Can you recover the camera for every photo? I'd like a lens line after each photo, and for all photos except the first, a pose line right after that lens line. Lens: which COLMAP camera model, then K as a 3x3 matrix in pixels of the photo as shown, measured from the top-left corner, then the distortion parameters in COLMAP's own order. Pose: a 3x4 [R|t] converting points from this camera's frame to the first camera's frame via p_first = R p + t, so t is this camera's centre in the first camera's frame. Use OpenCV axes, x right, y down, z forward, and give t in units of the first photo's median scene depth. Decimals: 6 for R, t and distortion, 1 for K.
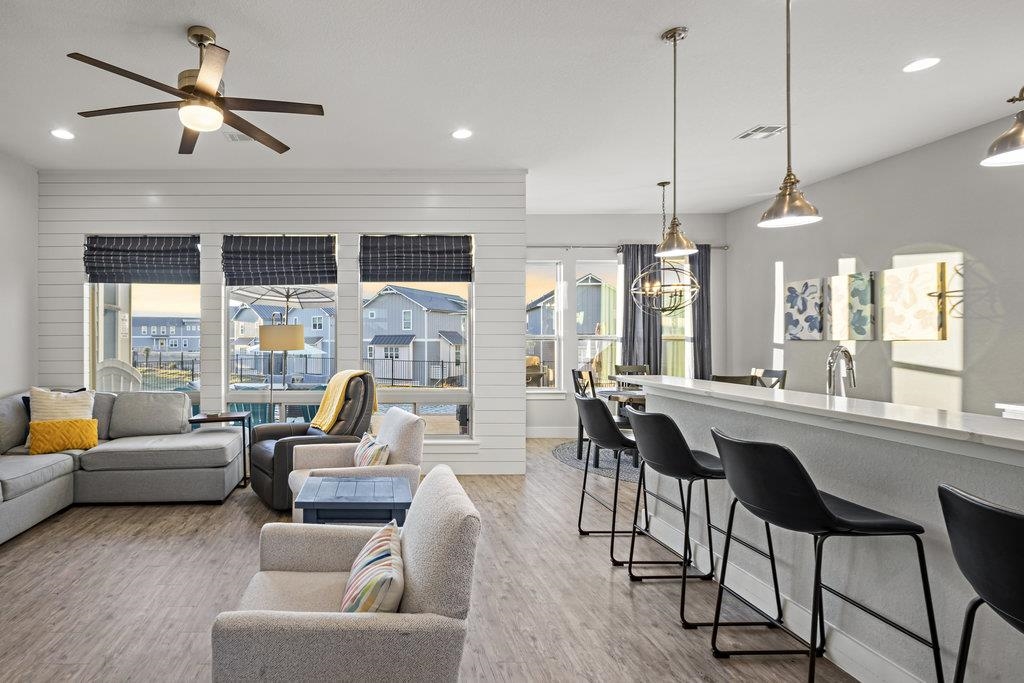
lens RADIAL K [[547.7, 0, 511.6], [0, 547.7, 334.8], [0, 0, 1]] dist [0.006987, -0.000609]
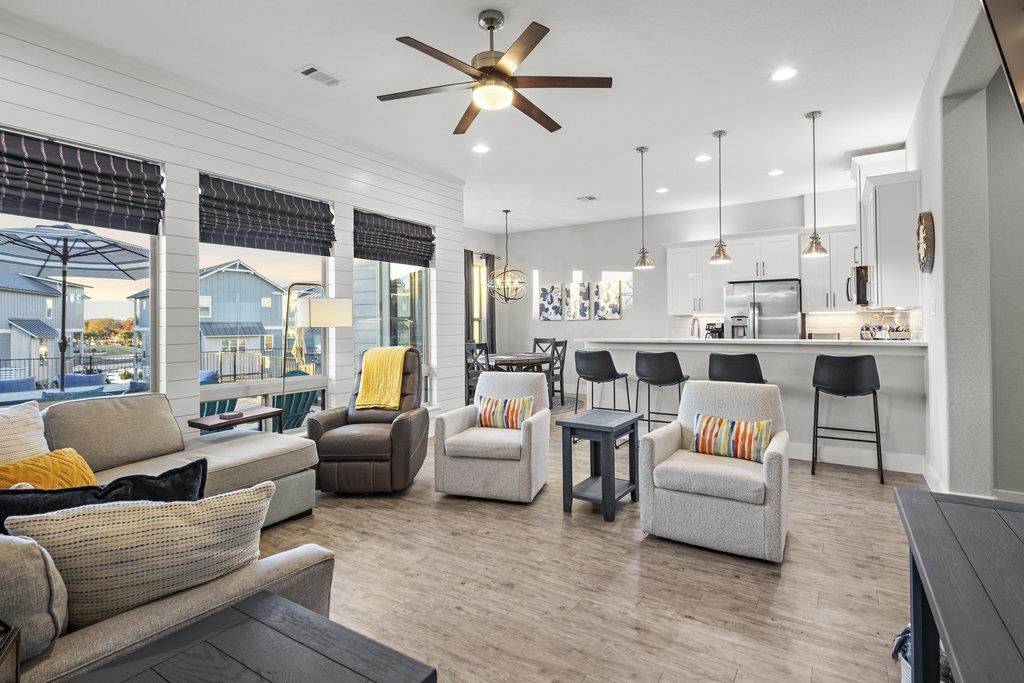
lens RADIAL K [[502.0, 0, 514.8], [0, 502.0, 320.9], [0, 0, 1]] dist [-0.001434, -0.000543]
pose [[0.541743, 0.002855, 0.840540, -0.855765], [0.011486, 0.999876, -0.010799, 0.027813], [-0.840466, 0.015505, 0.541643, 0.286849]]
